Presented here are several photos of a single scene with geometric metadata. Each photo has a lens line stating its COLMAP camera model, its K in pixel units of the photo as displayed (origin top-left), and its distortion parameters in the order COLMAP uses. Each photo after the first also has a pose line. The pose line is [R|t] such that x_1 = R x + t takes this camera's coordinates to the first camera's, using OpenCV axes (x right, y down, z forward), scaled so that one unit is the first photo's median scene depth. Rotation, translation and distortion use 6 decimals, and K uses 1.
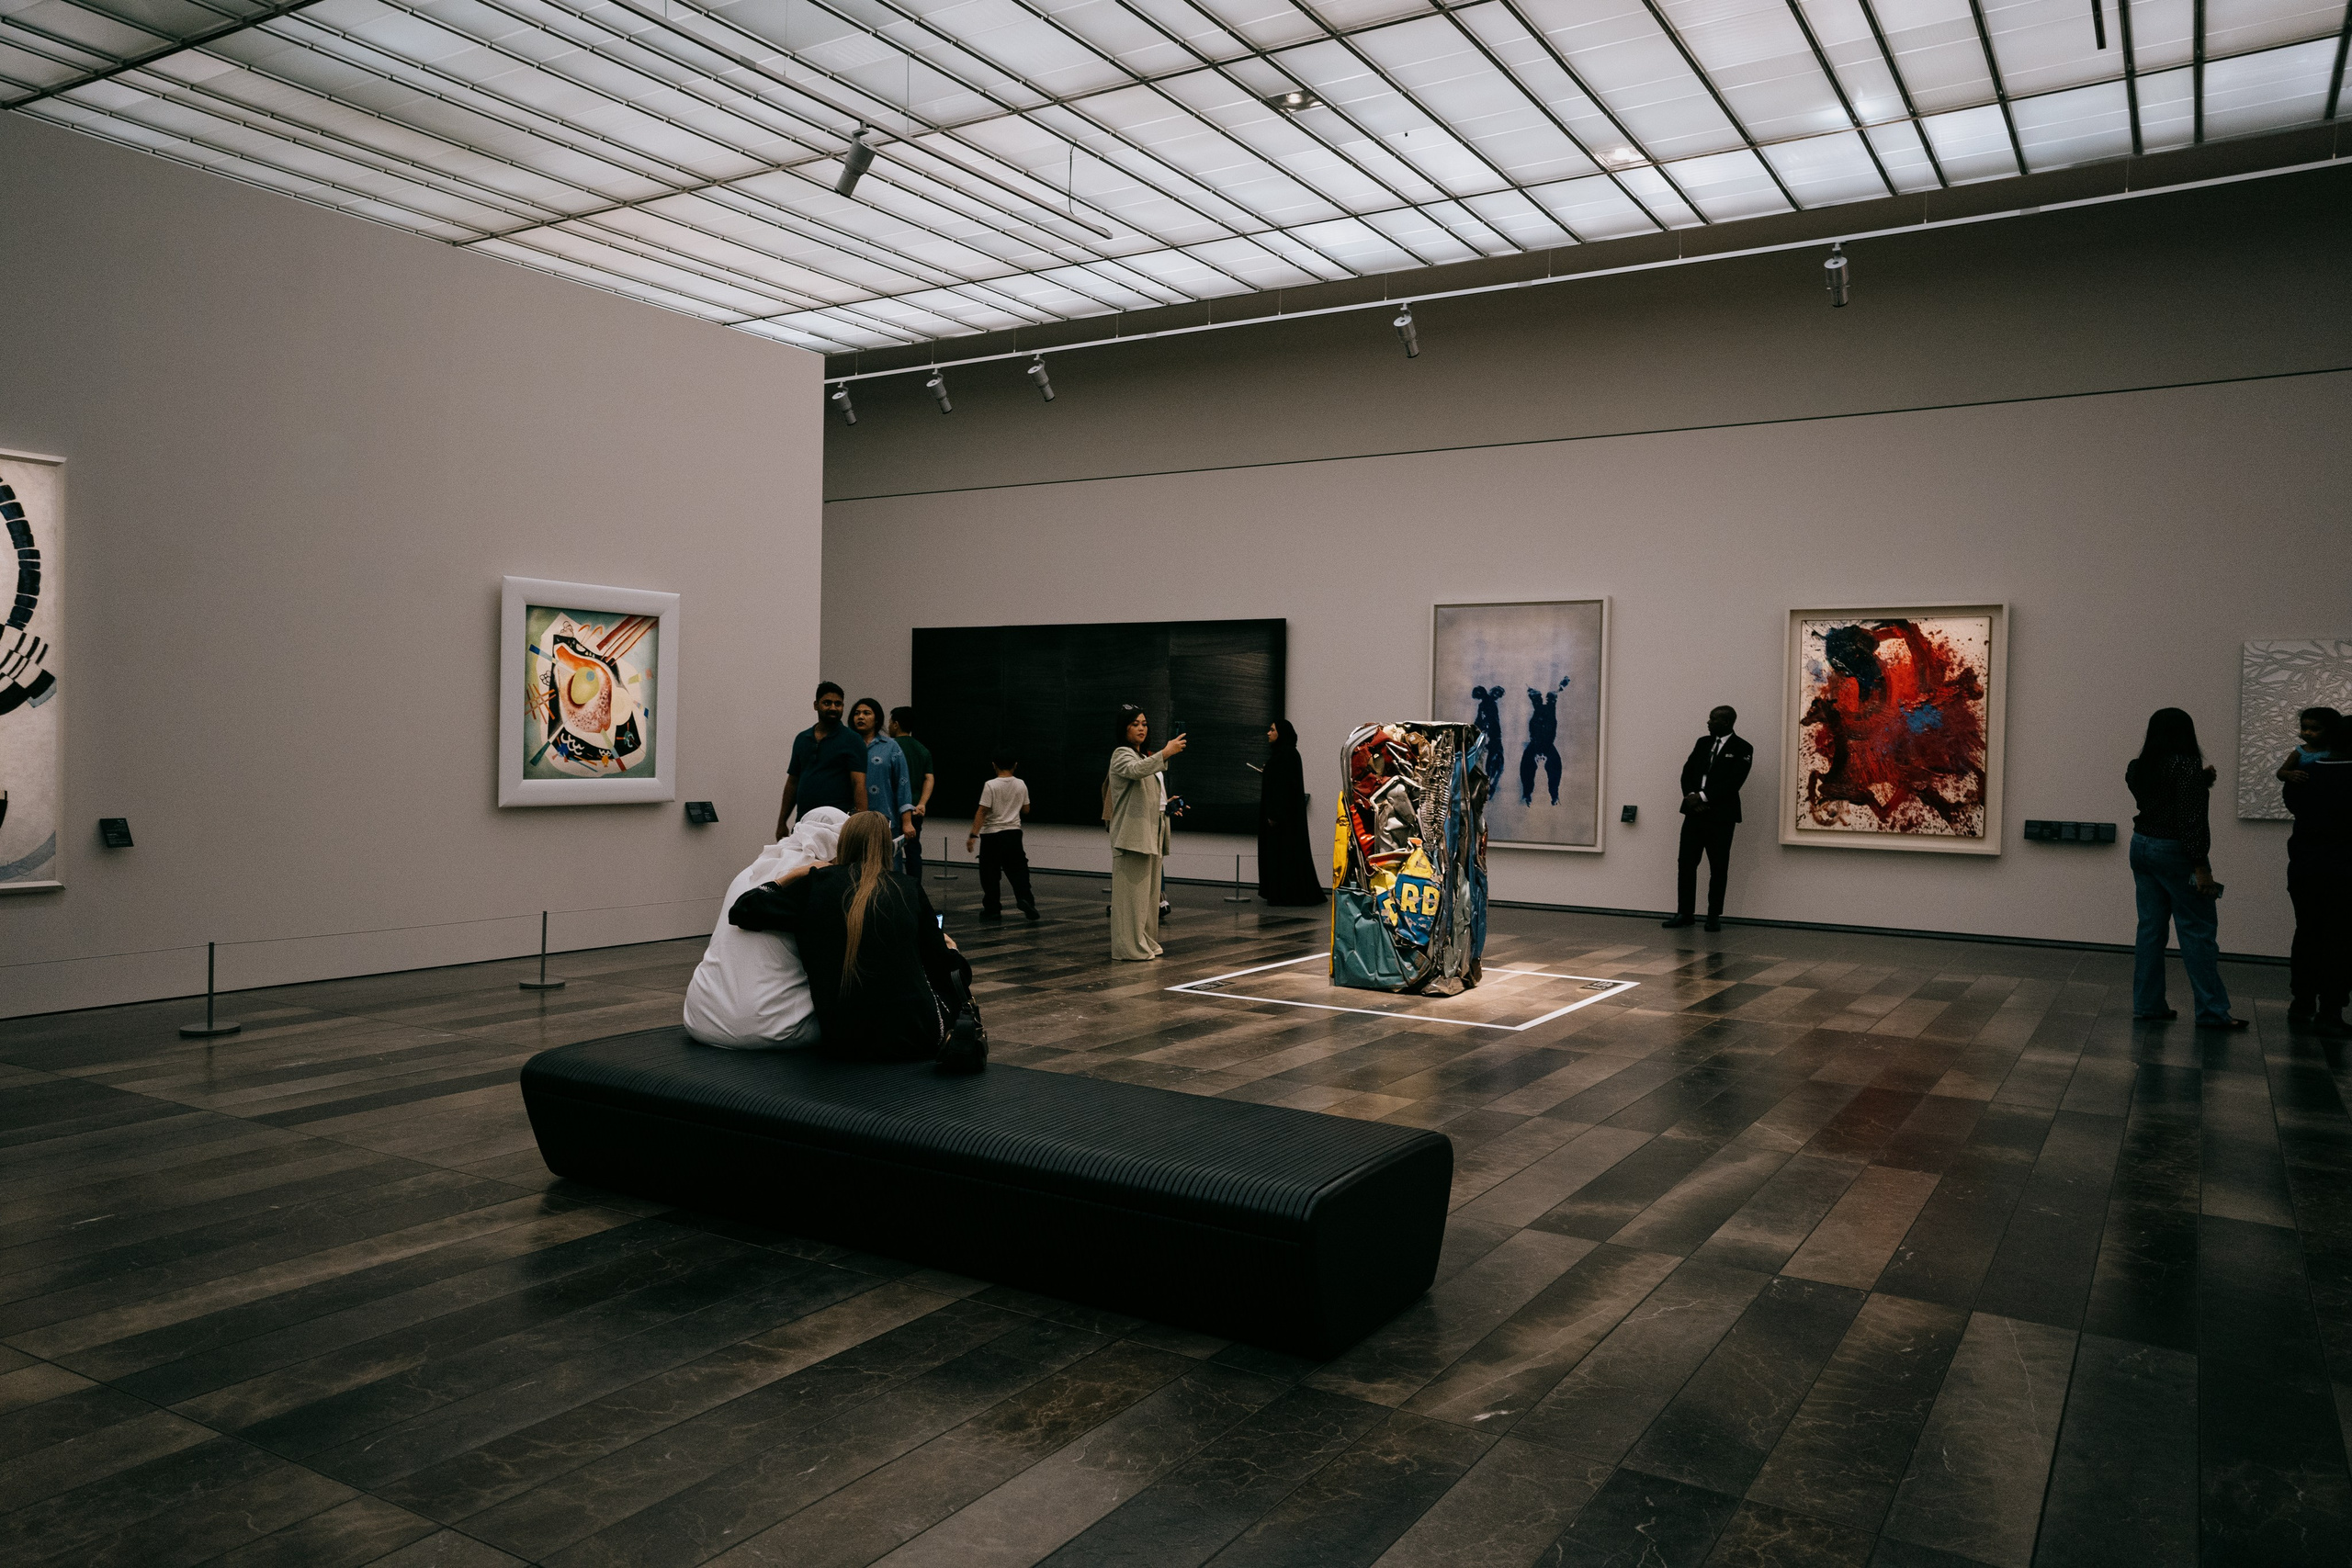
lens RADIAL K [[1671.2, 0, 1184.4], [0, 1671.2, 771.8], [0, 0, 1]] dist [0.003409, 0.005312]
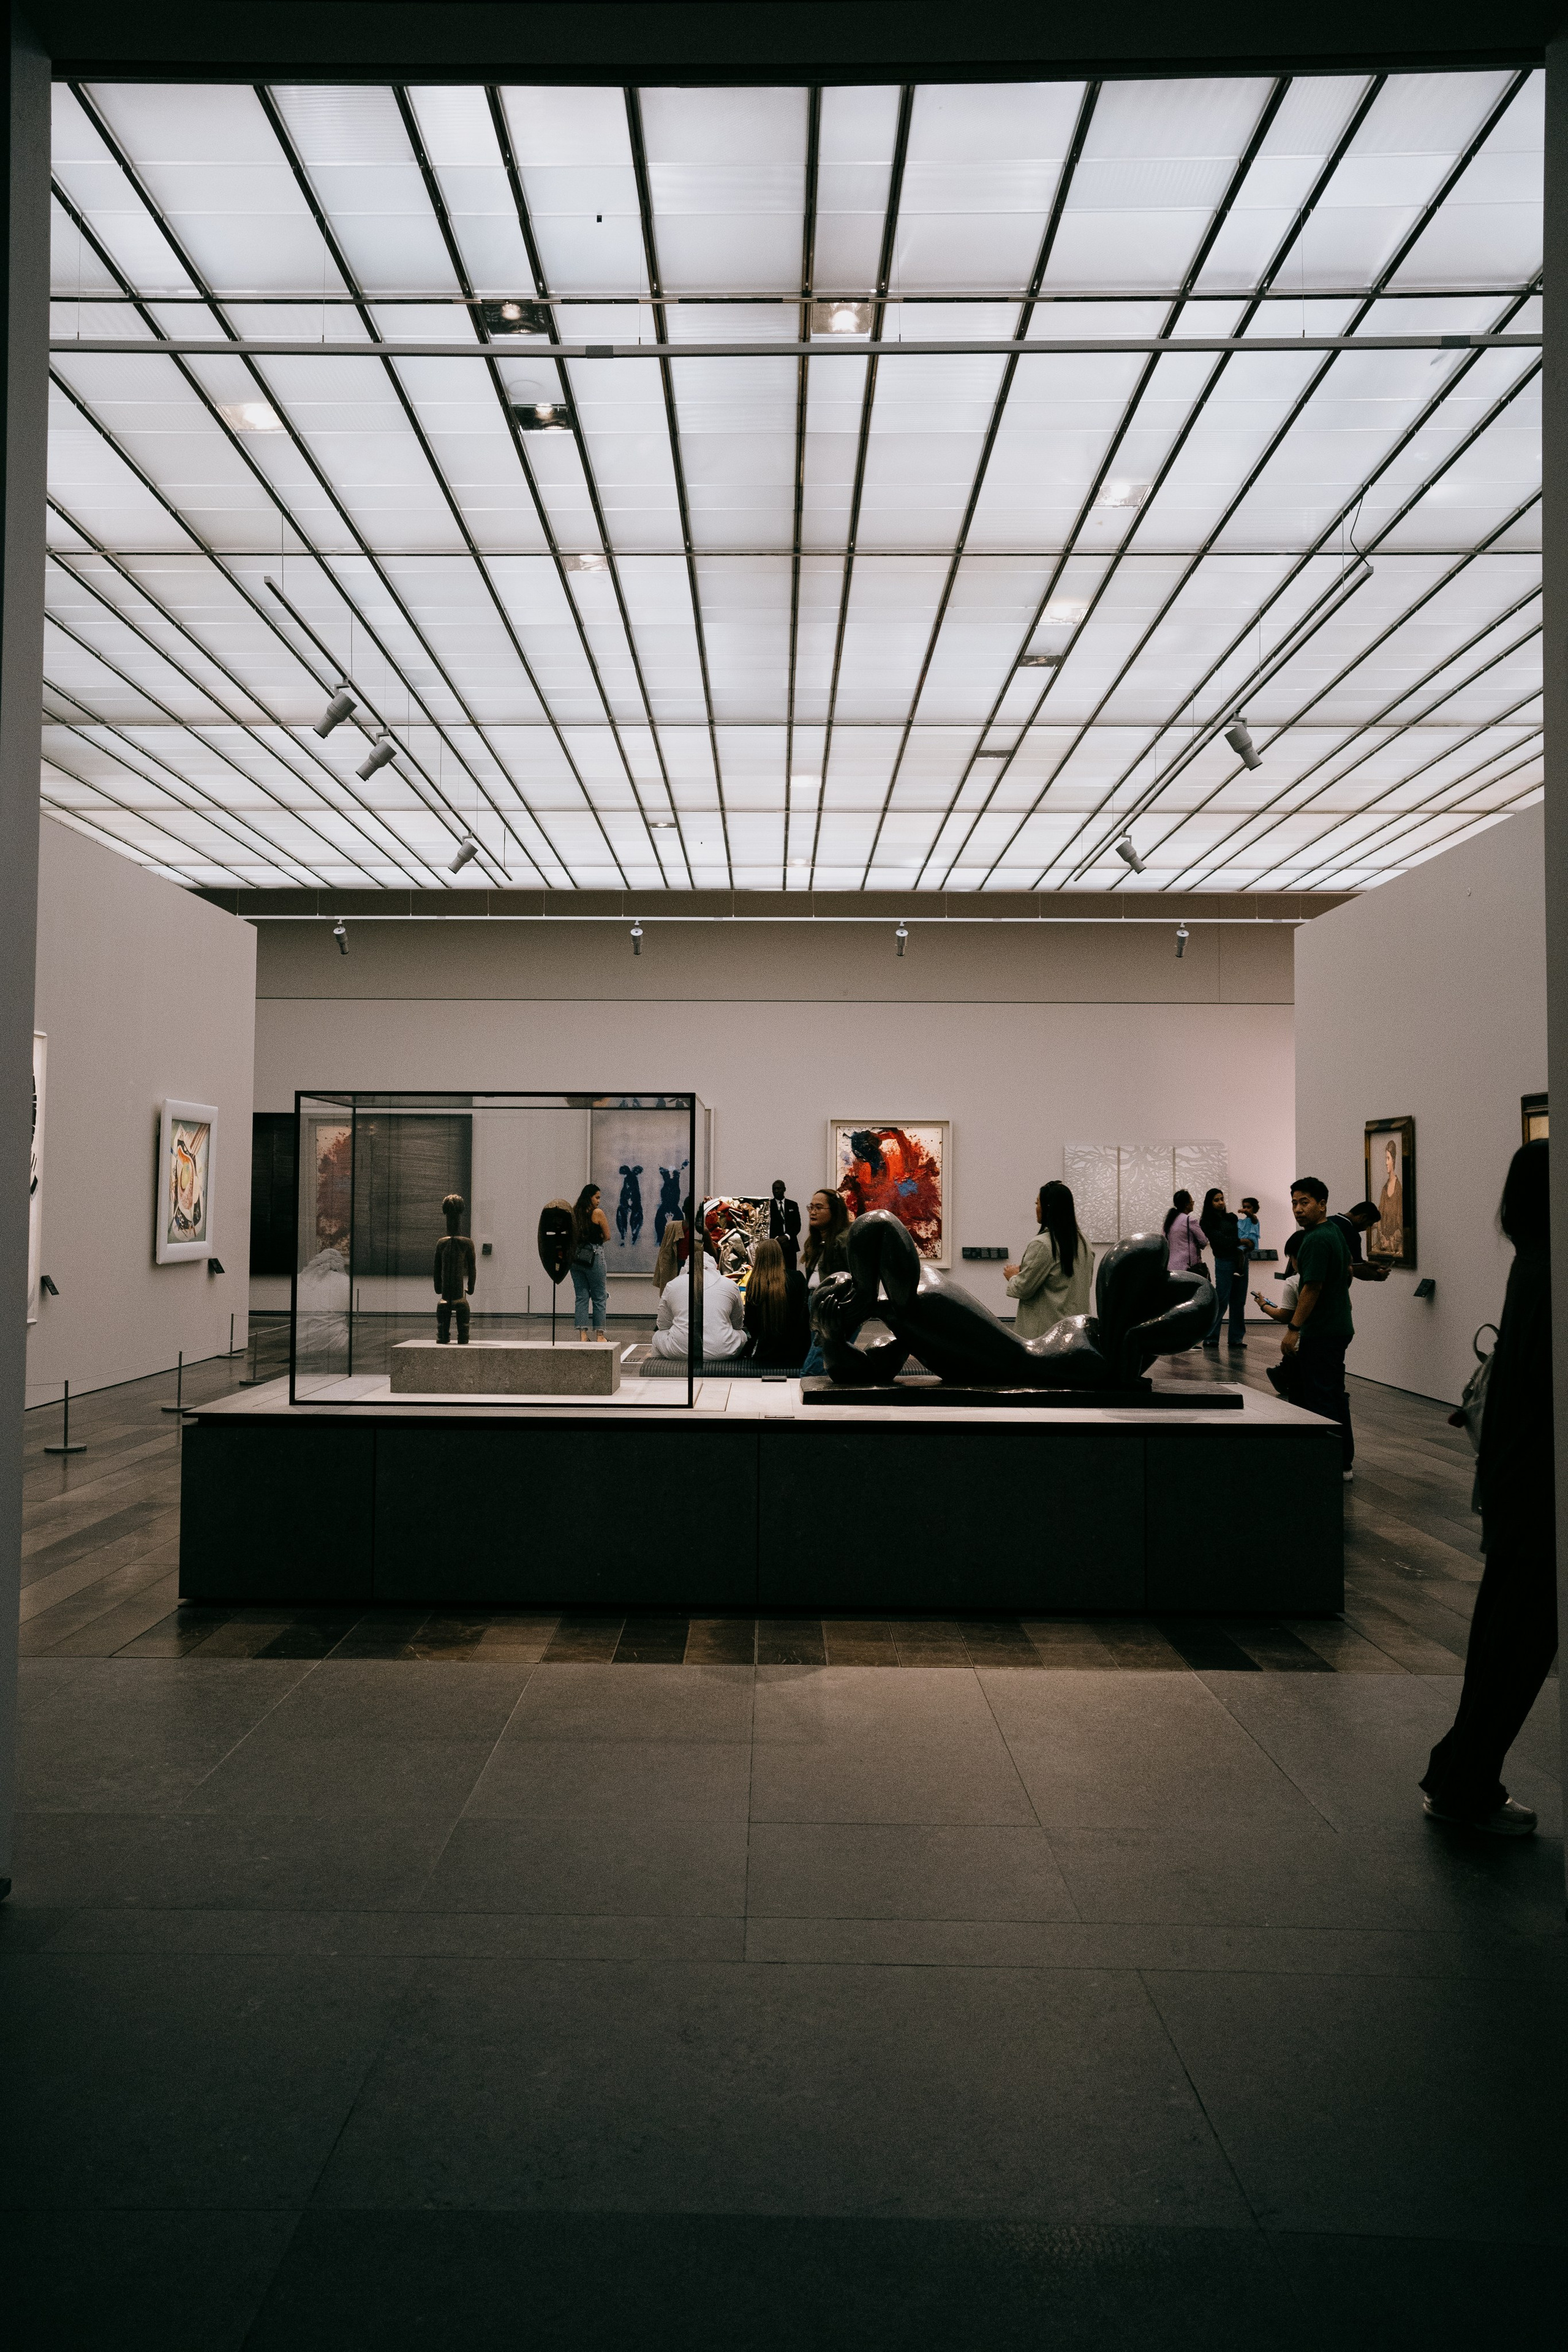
lens RADIAL K [[1671.4, 0, 778.2], [0, 1671.4, 1173.4], [0, 0, 1]] dist [0.003409, 0.005312]
pose [[0.855133, -0.003099, 0.518399, -0.531413], [0.017293, 0.999596, -0.022550, -0.010823], [-0.518120, 0.028248, 0.854841, -0.356454]]
